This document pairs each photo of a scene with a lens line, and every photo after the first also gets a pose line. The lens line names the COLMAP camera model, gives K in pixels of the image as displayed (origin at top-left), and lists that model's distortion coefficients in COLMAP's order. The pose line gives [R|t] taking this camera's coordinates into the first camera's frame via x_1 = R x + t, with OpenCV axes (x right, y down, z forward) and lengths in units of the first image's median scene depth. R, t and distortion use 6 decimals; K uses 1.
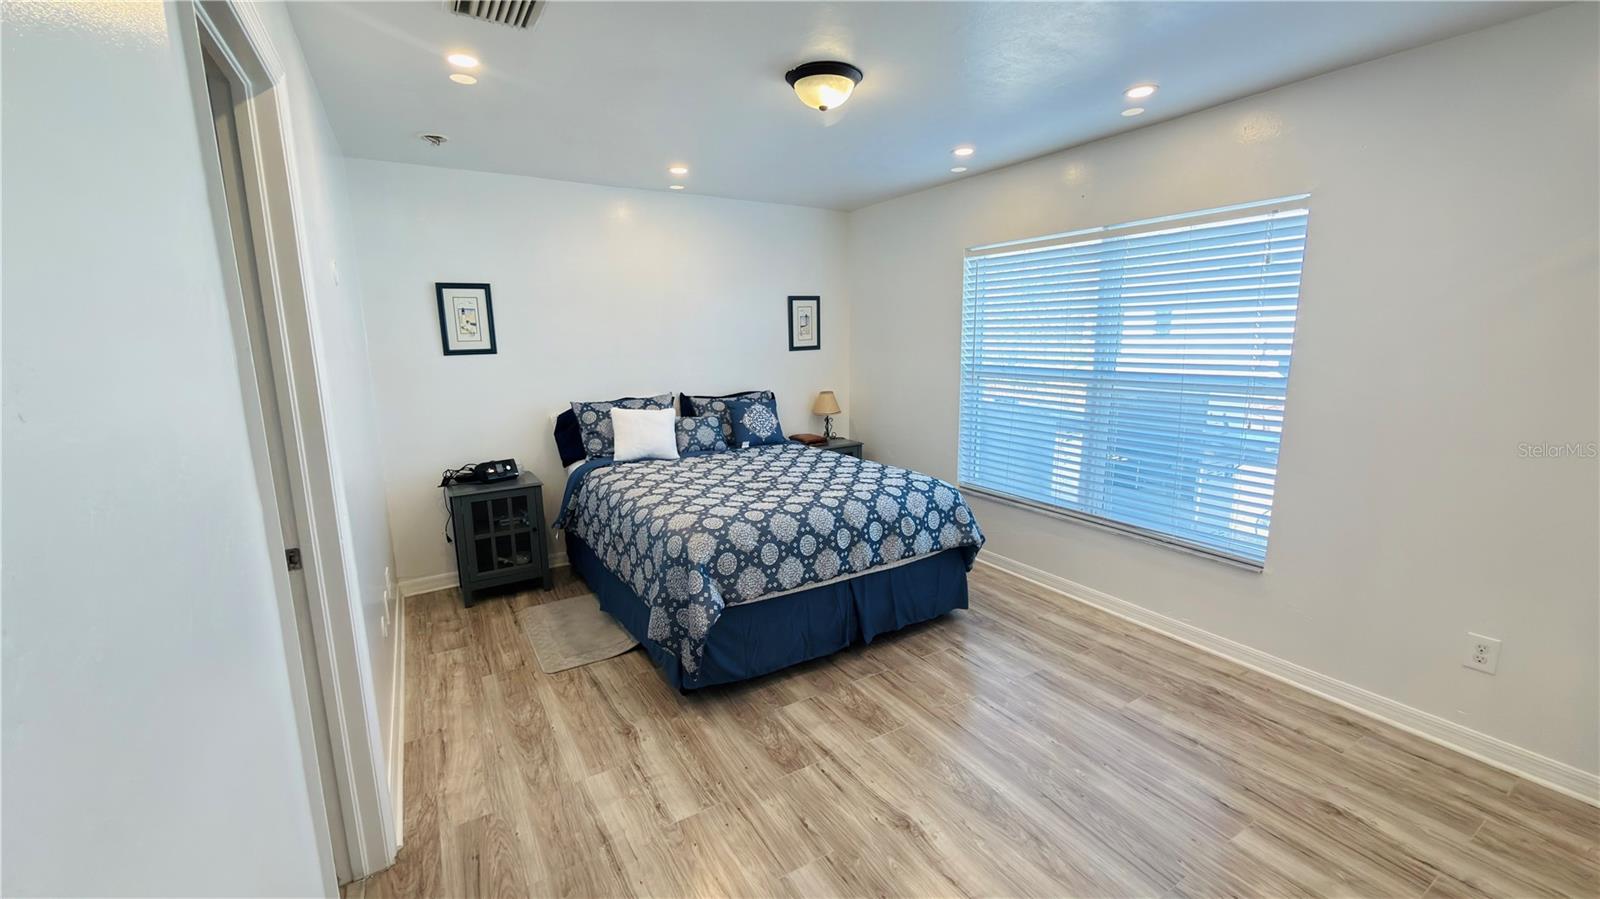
lens RADIAL K [[638.3, 0, 800.6], [0, 638.3, 447.6], [0, 0, 1]] dist [0.000356, -0.000249]
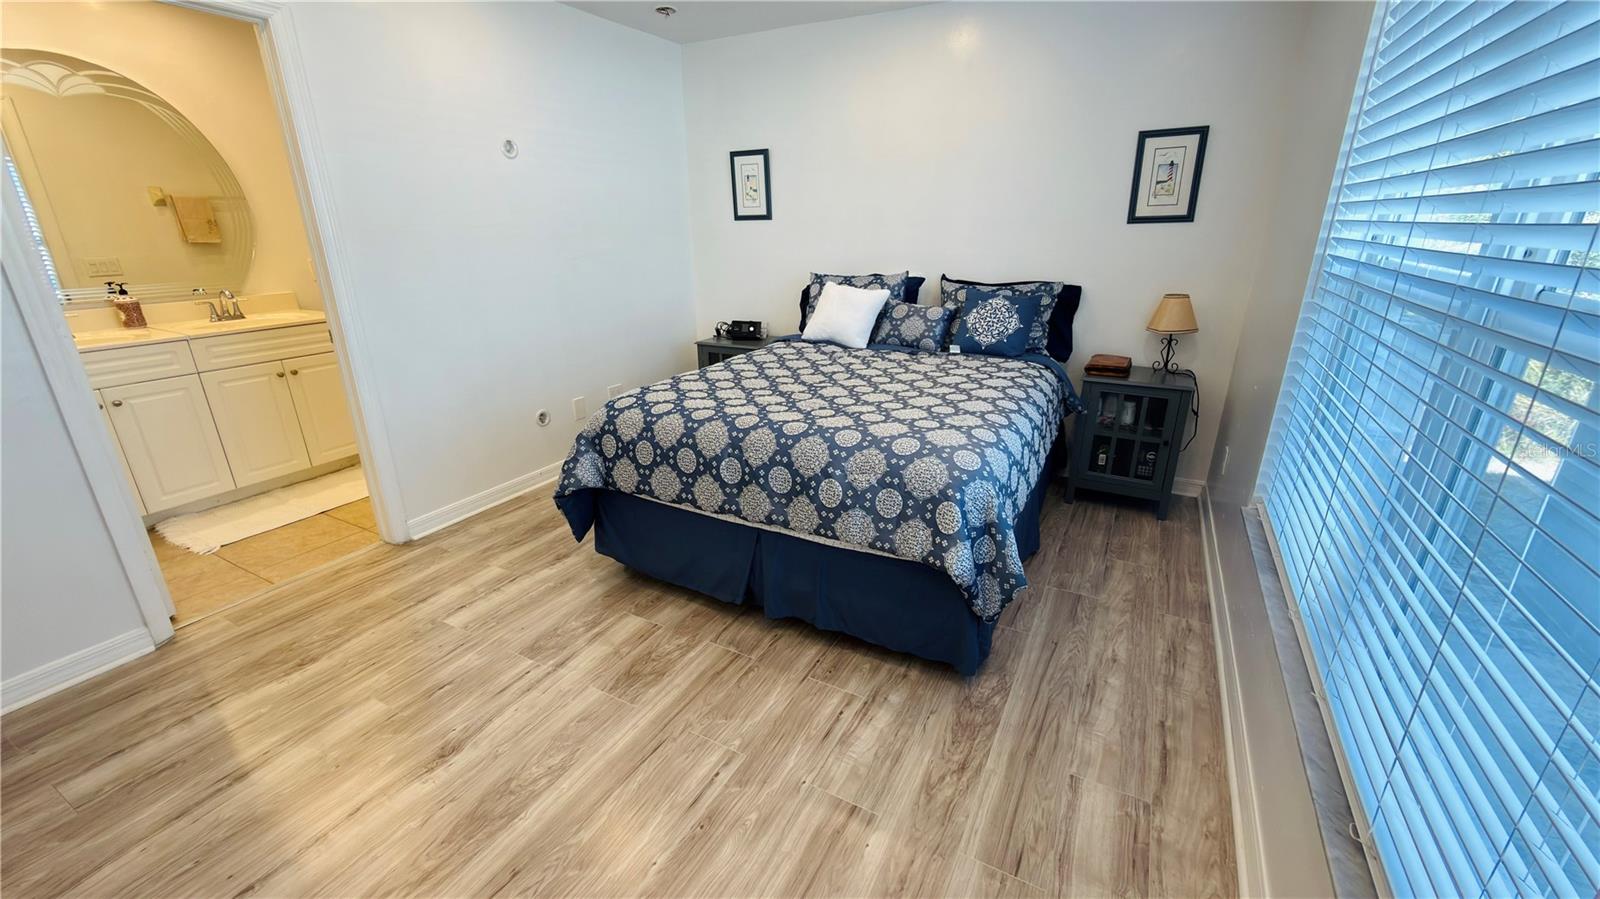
lens RADIAL K [[638.3, 0, 798.3], [0, 638.3, 448.3], [0, 0, 1]] dist [0.000356, -0.000249]
pose [[0.503427, 0.297828, -0.811085, 0.532394], [-0.149671, 0.954583, 0.257622, -0.067143], [0.850976, -0.008298, 0.525140, 0.498664]]
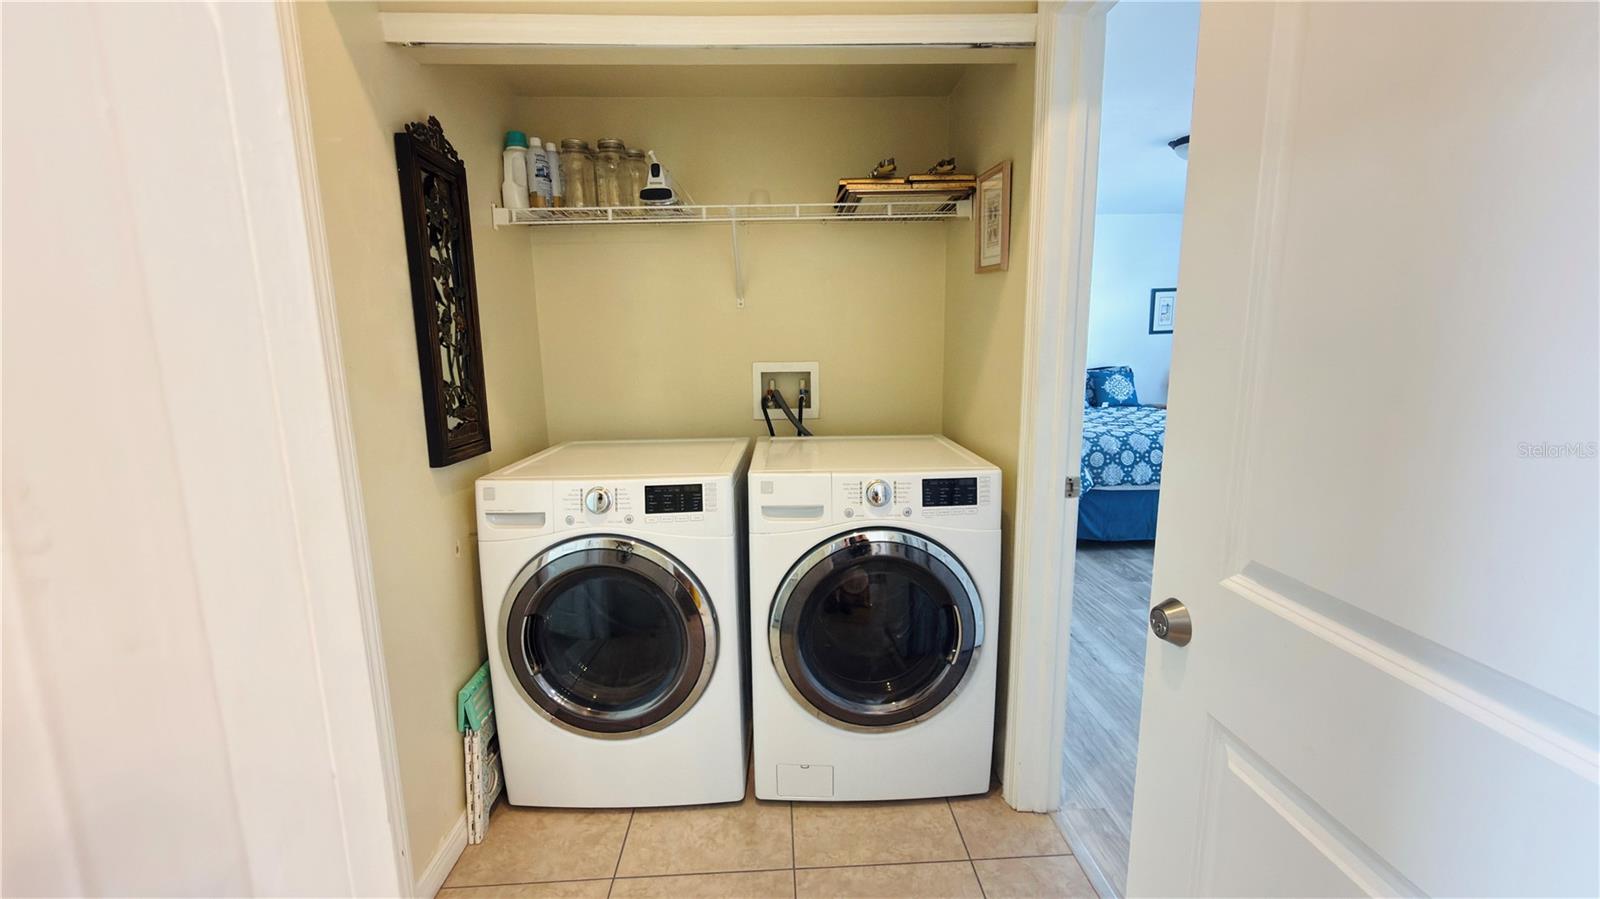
lens RADIAL K [[638.3, 0, 804.7], [0, 638.3, 452.2], [0, 0, 1]] dist [0.000356, -0.000249]
pose [[0.880186, 0.079903, -0.467855, -0.010636], [-0.078948, 0.996643, 0.021684, 0.125953], [0.468016, 0.017850, 0.883539, -0.479805]]
